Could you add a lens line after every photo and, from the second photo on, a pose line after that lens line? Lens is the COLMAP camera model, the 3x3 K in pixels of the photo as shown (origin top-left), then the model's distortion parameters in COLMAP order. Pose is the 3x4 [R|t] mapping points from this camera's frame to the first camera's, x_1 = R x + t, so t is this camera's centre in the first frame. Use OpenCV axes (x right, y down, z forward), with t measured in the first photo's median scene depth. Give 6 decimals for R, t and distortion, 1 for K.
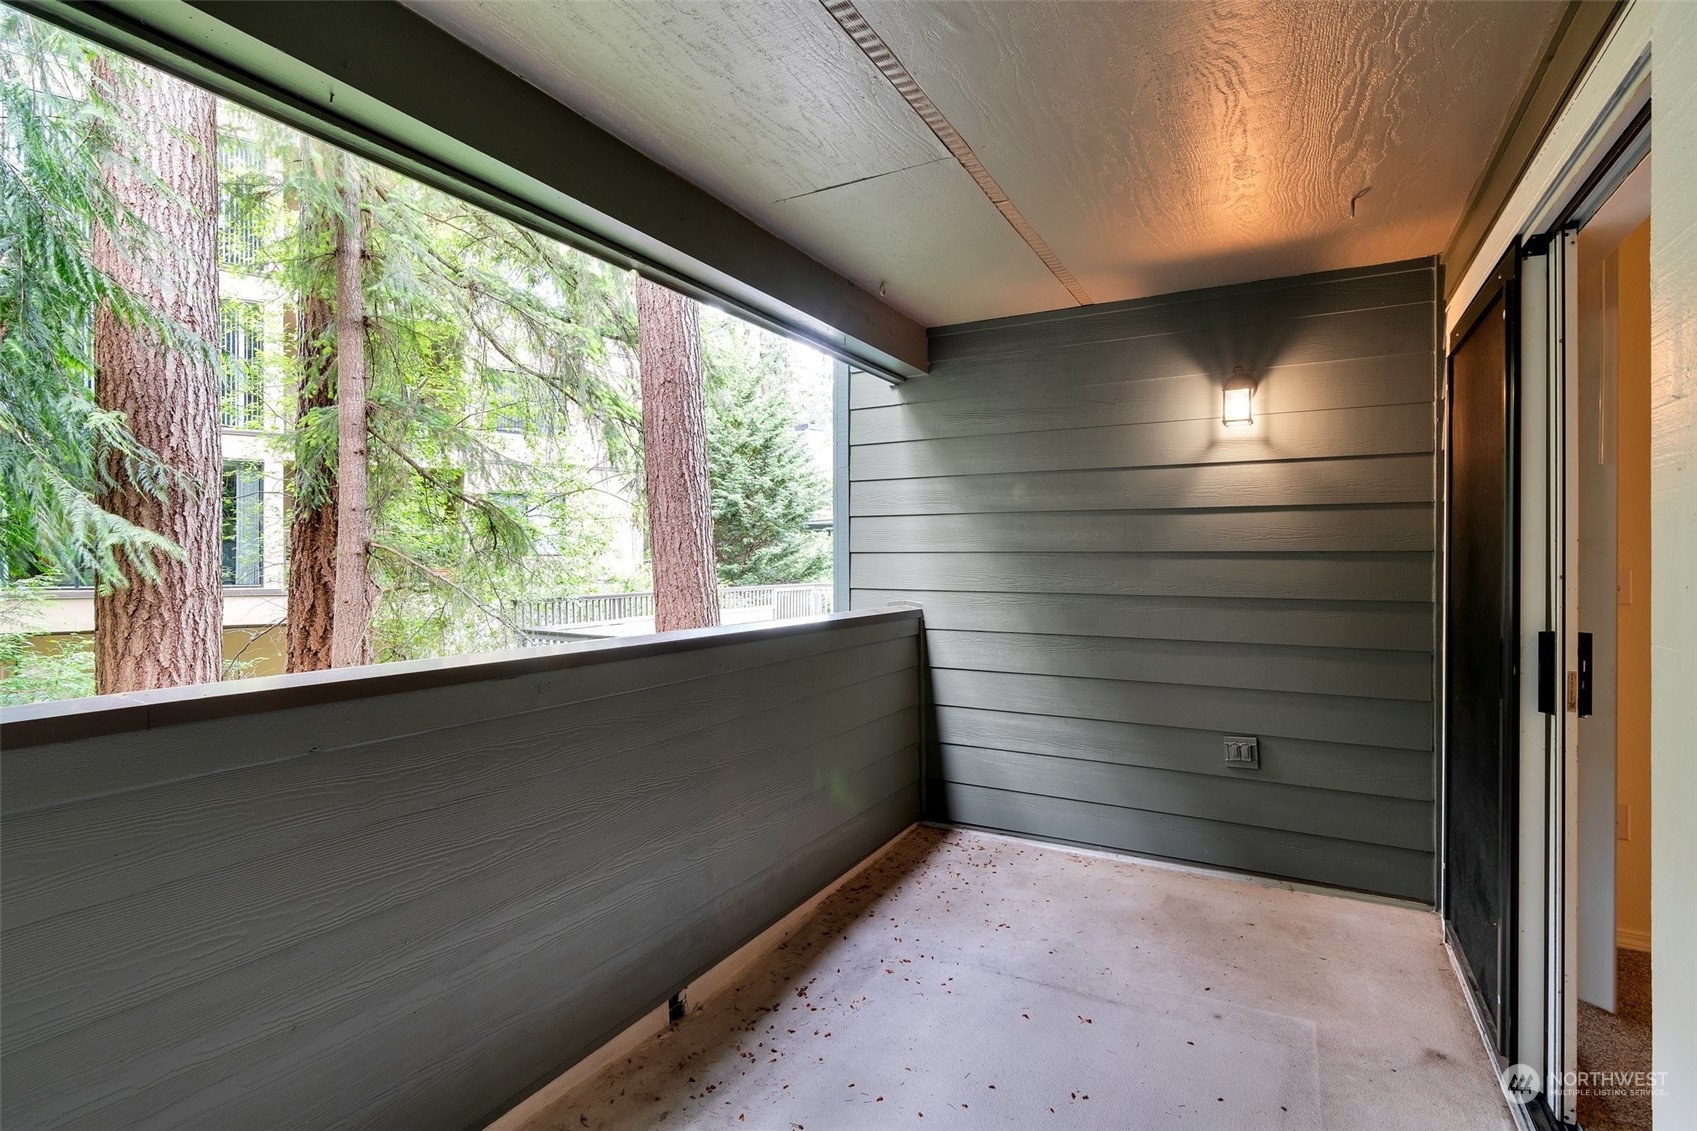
lens RADIAL K [[843.4, 0, 809.9], [0, 843.4, 558.1], [0, 0, 1]] dist [-0.000029, 0.001977]
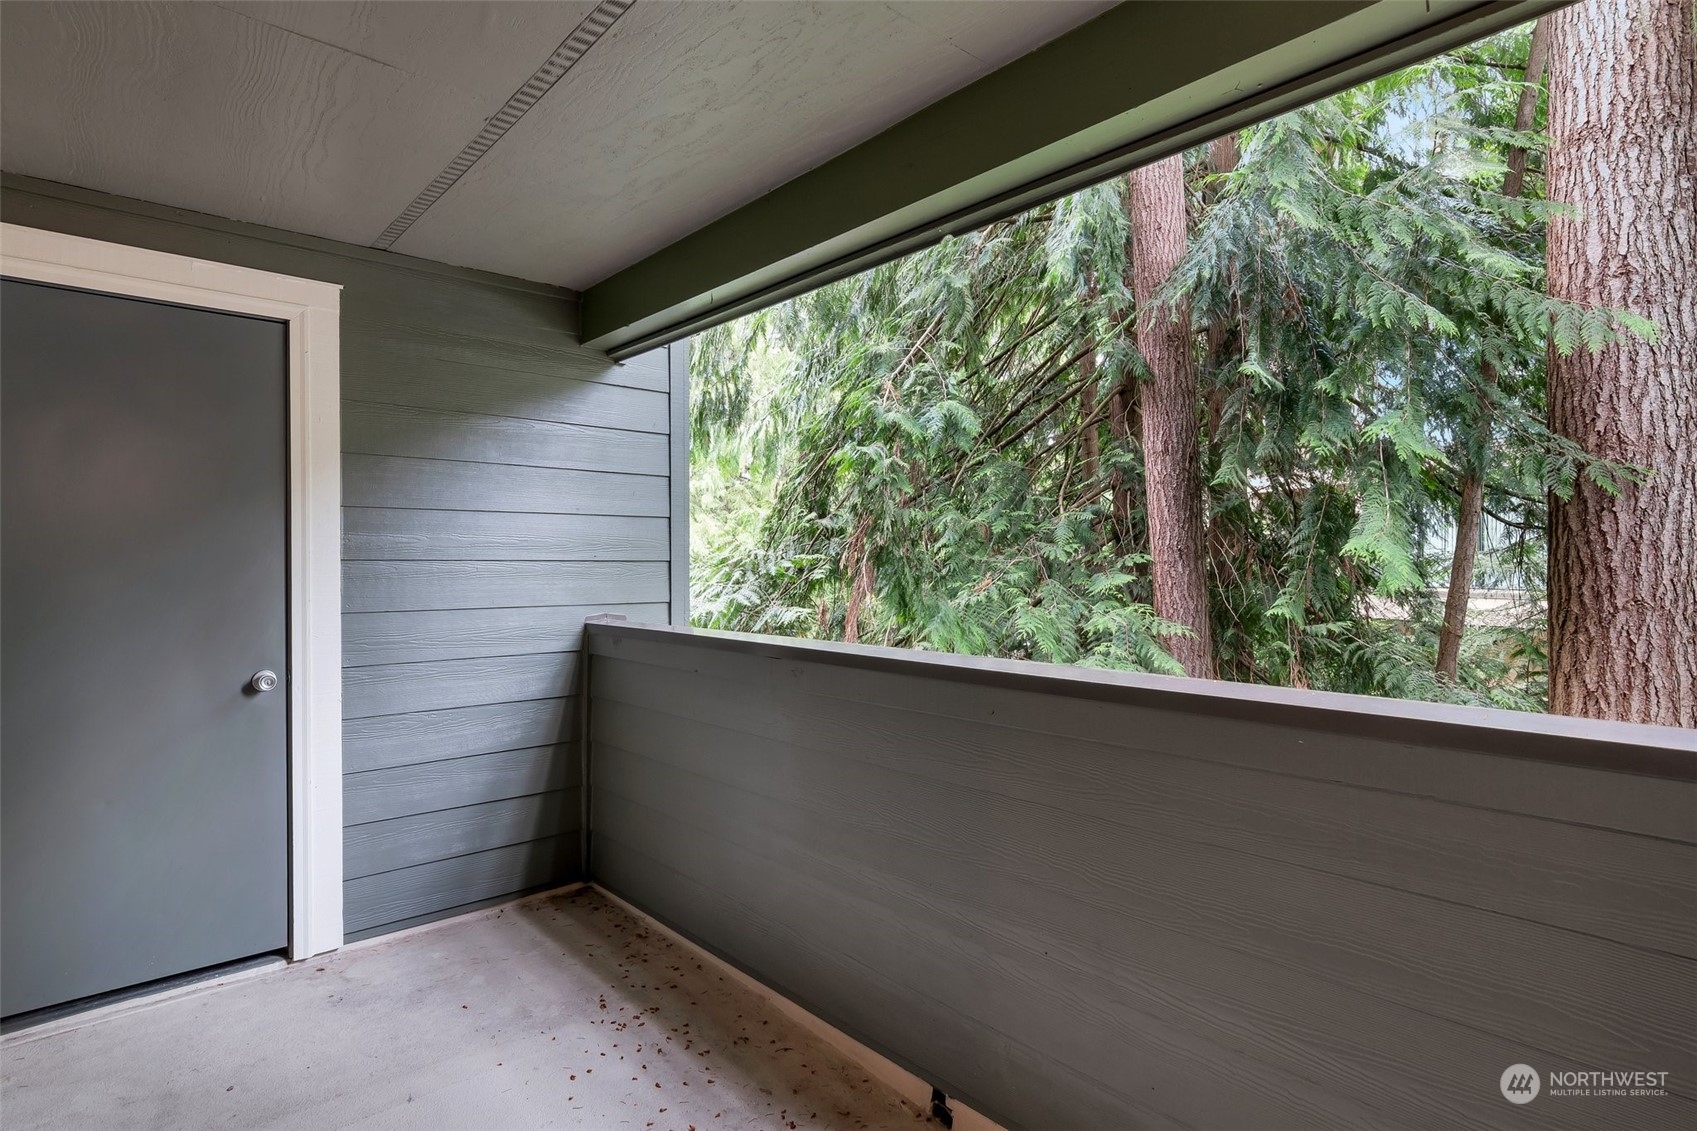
lens RADIAL K [[861.2, 0, 816.9], [0, 861.2, 555.5], [0, 0, 1]] dist [0.002085, 0.009436]
pose [[-0.326960, -0.012490, -0.944956, 0.319552], [0.003529, 0.999890, -0.014437, 0.002397], [0.945032, -0.008055, -0.326880, 0.543185]]
